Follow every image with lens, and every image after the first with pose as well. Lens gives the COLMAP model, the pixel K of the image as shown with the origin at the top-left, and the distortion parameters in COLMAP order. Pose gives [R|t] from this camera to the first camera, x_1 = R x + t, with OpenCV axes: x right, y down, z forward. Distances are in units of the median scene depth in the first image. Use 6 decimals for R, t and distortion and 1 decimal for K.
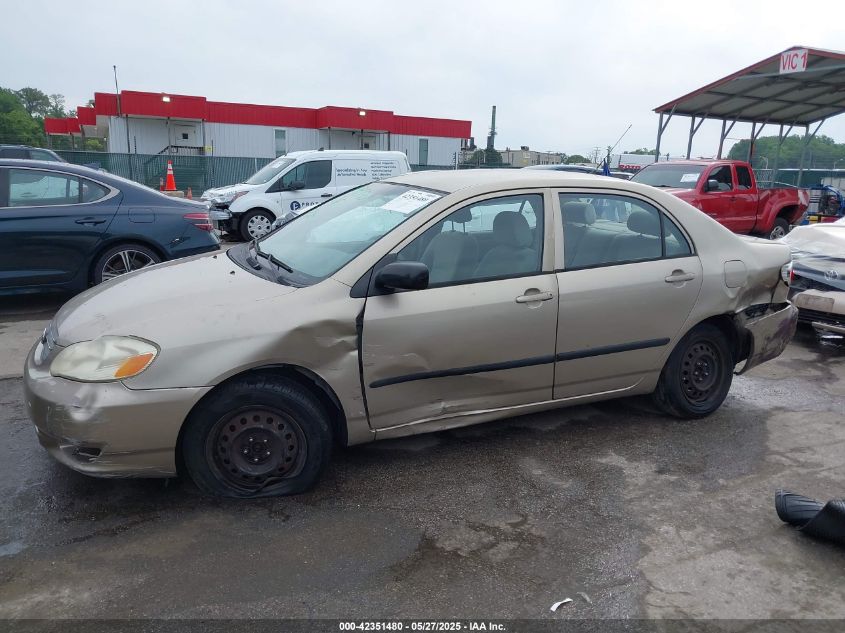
lens RADIAL K [[662.0, 0, 422.5], [0, 662.0, 316.5], [0, 0, 1]] dist [0.003568, -0.012153]
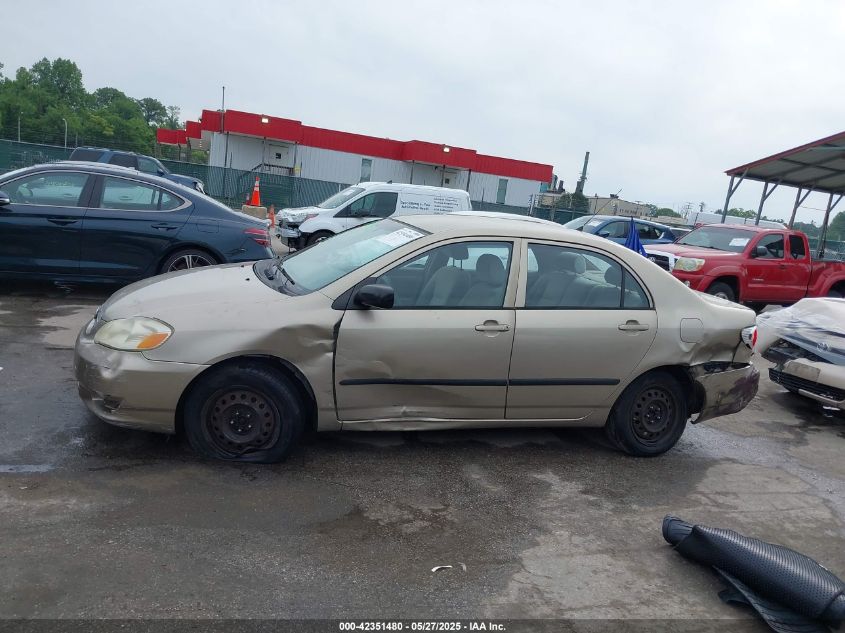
lens RADIAL K [[662.0, 0, 422.5], [0, 662.0, 316.5], [0, 0, 1]] dist [0.003568, -0.012153]
pose [[0.987479, 0.112478, -0.110605, 0.174461], [-0.117867, 0.992079, -0.043437, 0.016678], [0.104844, 0.055929, 0.992915, -0.178997]]
